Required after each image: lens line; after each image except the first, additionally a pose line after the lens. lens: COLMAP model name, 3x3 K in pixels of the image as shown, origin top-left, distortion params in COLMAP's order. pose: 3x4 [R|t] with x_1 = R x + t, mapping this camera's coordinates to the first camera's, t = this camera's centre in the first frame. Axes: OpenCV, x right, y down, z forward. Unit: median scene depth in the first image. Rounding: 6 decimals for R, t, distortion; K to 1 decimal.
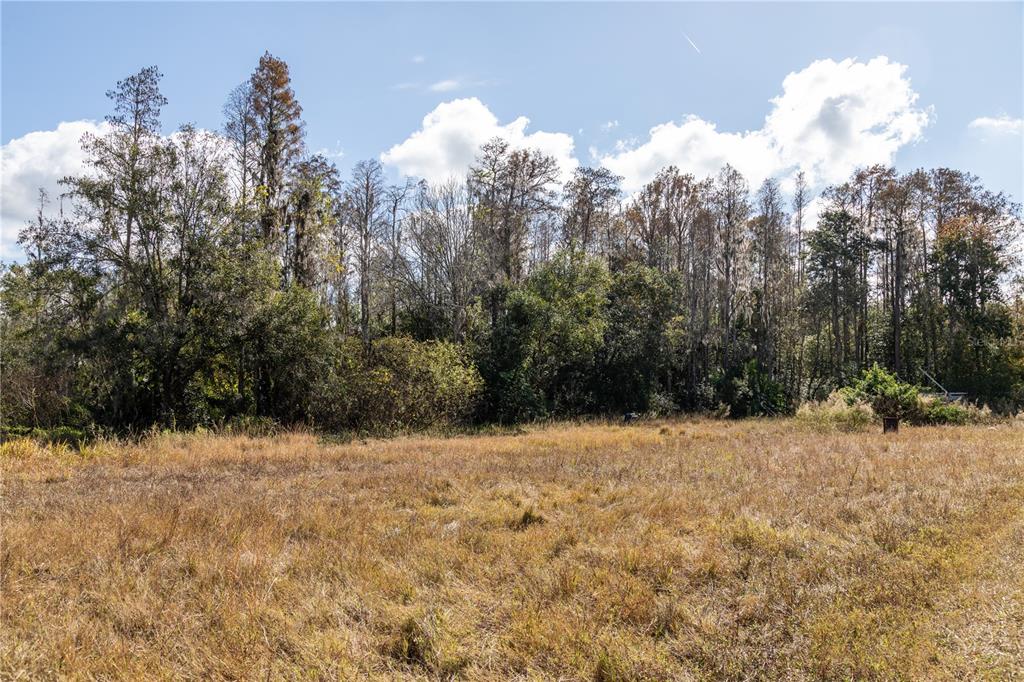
lens RADIAL K [[844.3, 0, 512.0], [0, 844.3, 341.0], [0, 0, 1]] dist [0.020598, -0.004536]
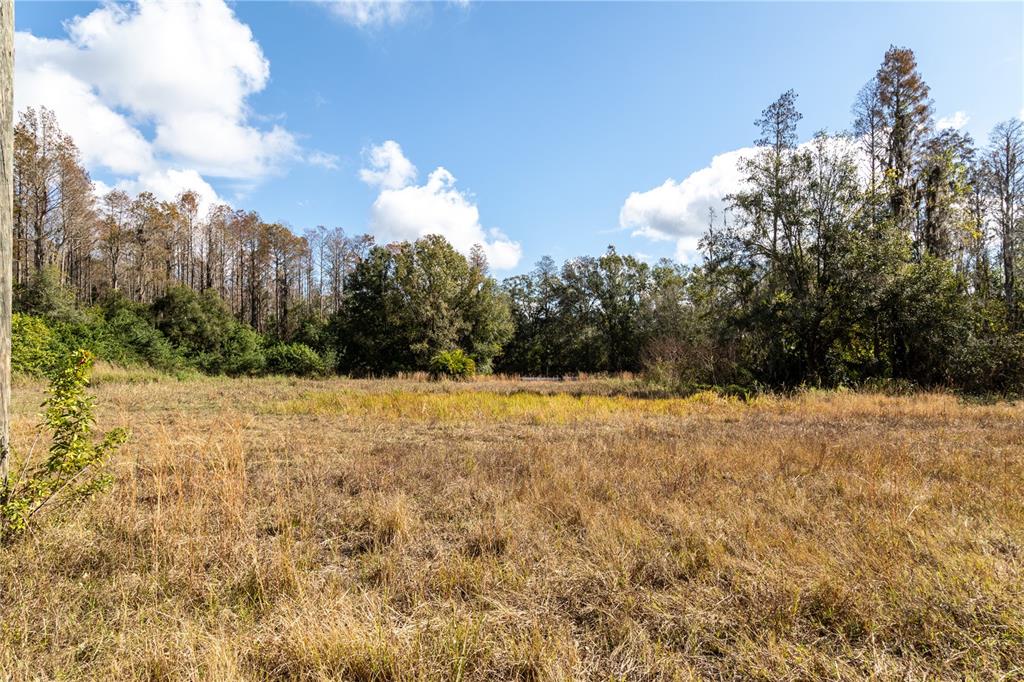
lens RADIAL K [[688.8, 0, 512.1], [0, 688.8, 353.7], [0, 0, 1]] dist [0.024868, -0.001466]
pose [[0.701050, -0.017791, -0.712890, 0.002016], [0.055918, 0.997982, 0.030084, 0.002317], [0.710916, -0.060954, 0.700630, -0.006060]]
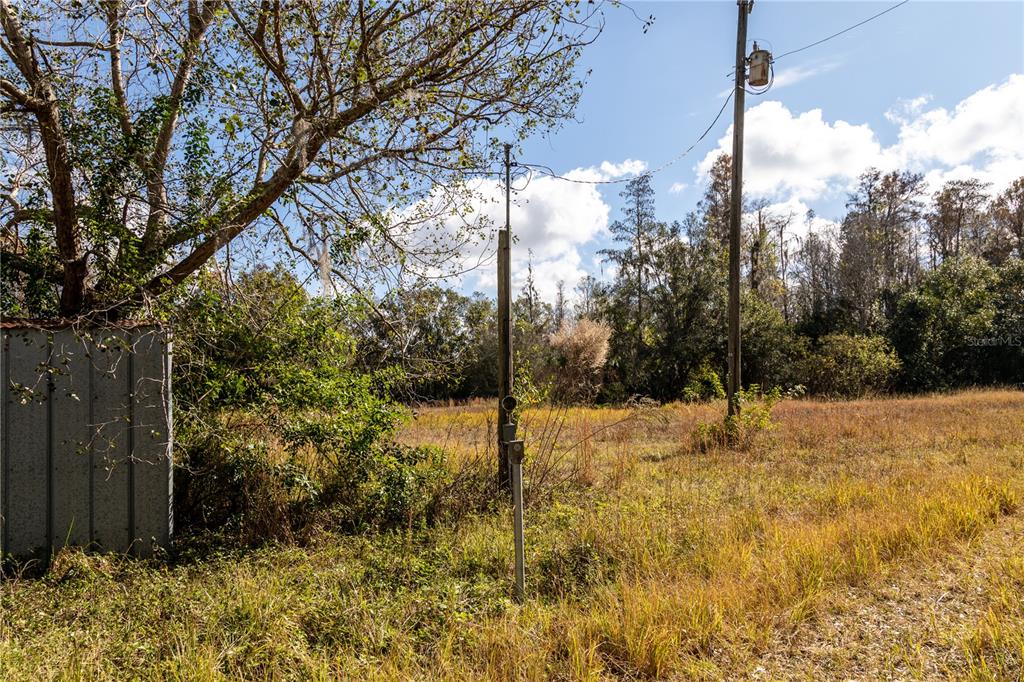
lens RADIAL K [[728.5, 0, 512.0], [0, 728.5, 341.0], [0, 0, 1]] dist [-0.002229, -0.002255]
pose [[0.904061, -0.059989, -0.423172, -0.124877], [0.061566, 0.998053, -0.009954, -0.017957], [0.422945, -0.017054, 0.905995, -0.426948]]
